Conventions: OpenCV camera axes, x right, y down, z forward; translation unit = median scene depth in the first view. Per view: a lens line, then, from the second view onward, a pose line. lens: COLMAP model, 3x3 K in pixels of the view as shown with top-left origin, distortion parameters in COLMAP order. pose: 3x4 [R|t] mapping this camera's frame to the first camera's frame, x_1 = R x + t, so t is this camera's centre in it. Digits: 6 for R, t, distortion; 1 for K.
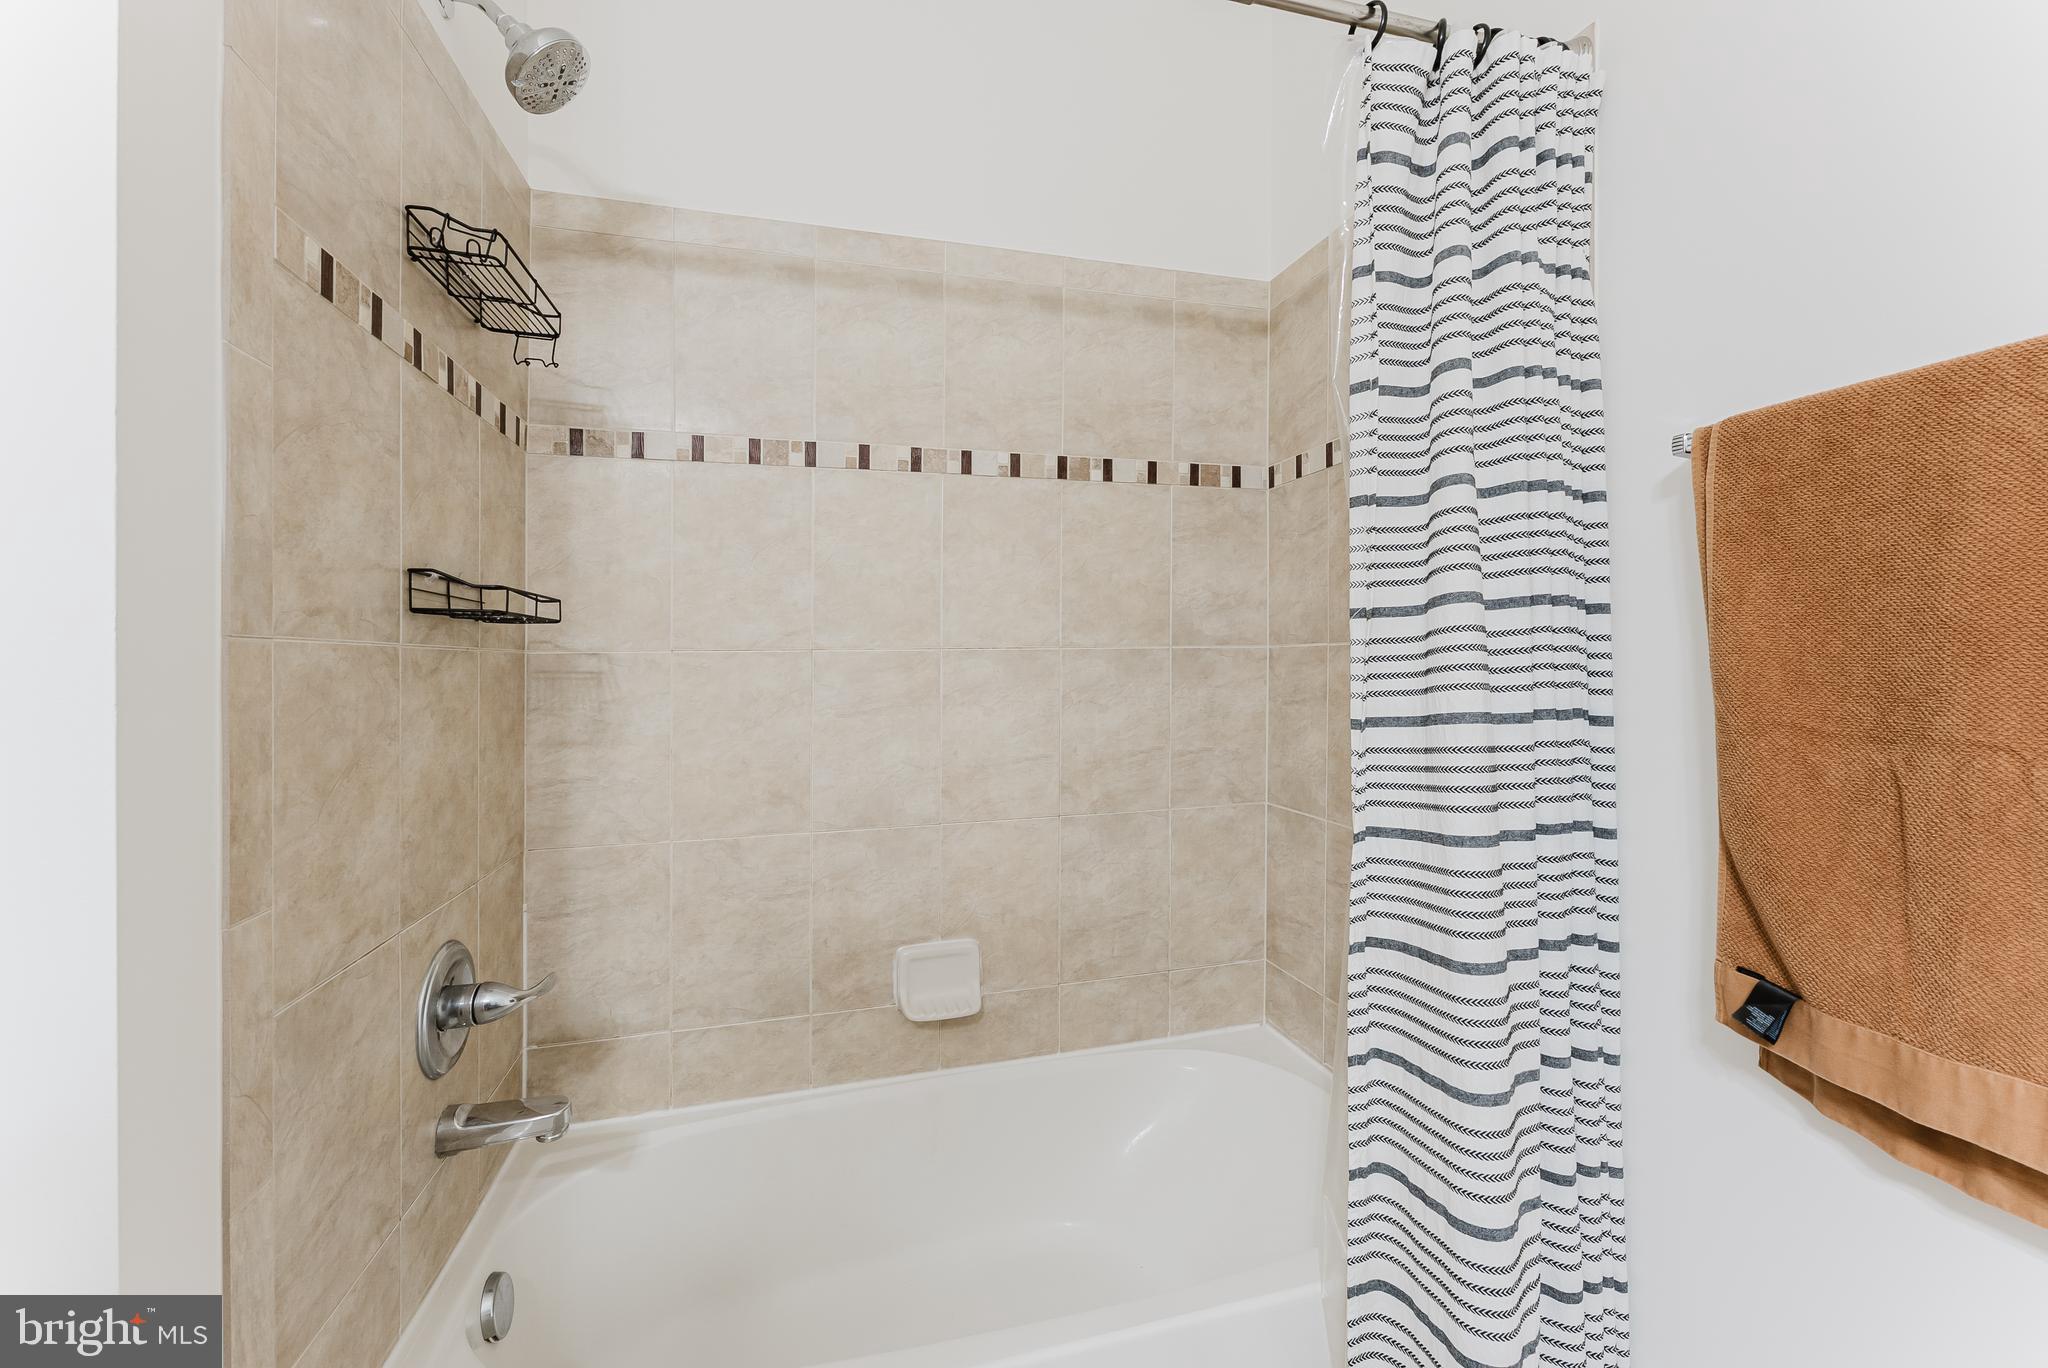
lens RADIAL K [[837.7, 0, 1029.4], [0, 837.7, 669.5], [0, 0, 1]] dist [-0.000405, -0.000160]
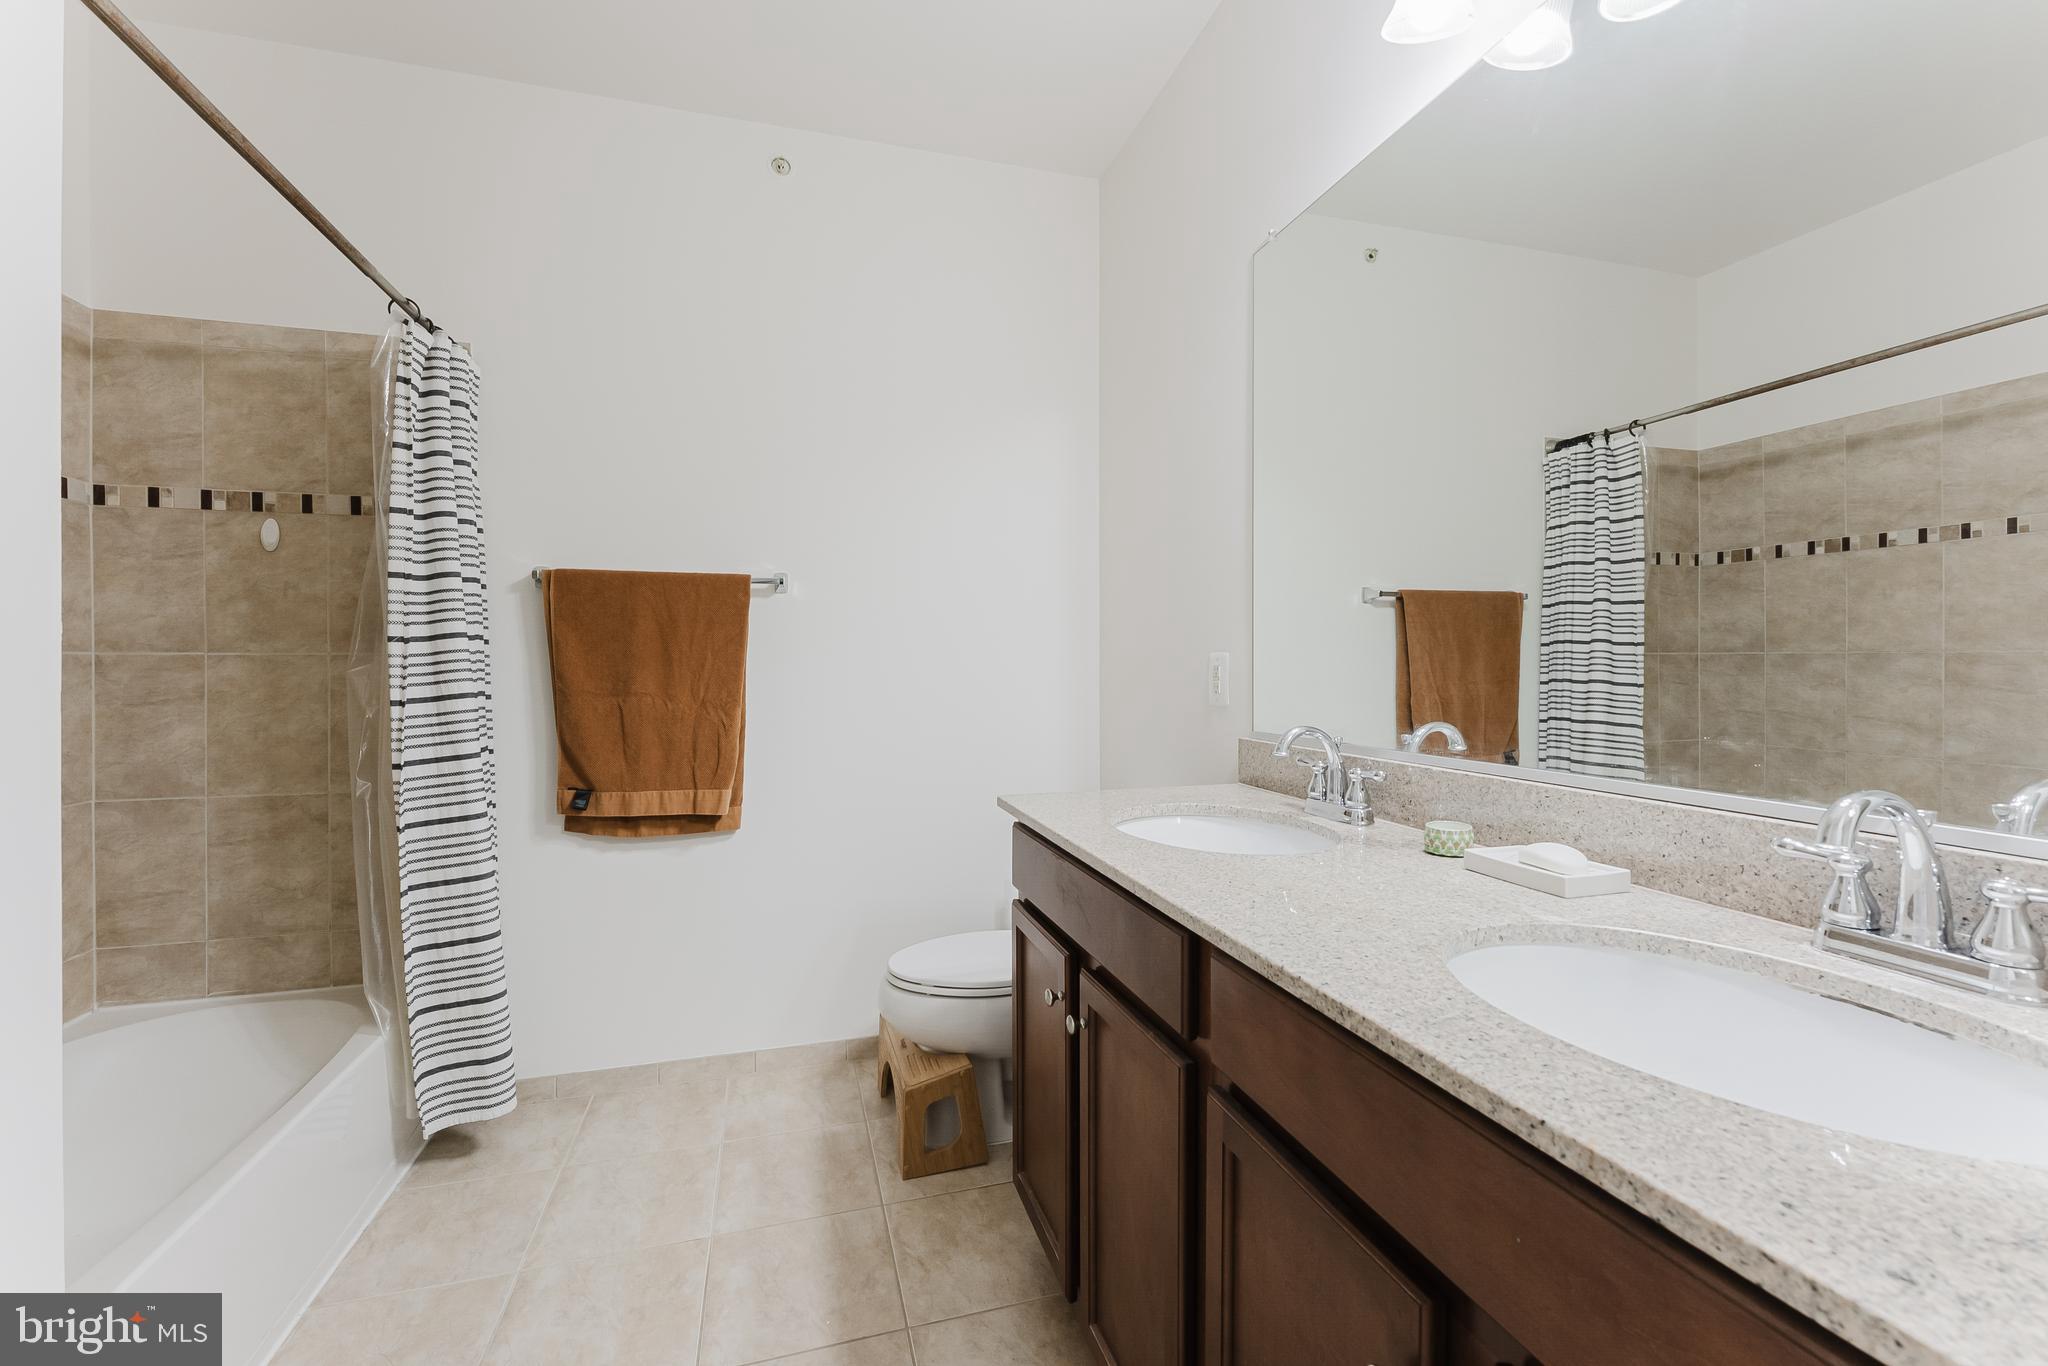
lens RADIAL K [[837.7, 0, 1029.4], [0, 837.7, 668.5], [0, 0, 1]] dist [-0.000405, -0.000160]
pose [[-0.023317, 0.006246, 0.999709, -1.409753], [0.010221, 0.999930, -0.006009, 0.017965], [-0.999676, 0.010078, -0.023379, -0.279803]]
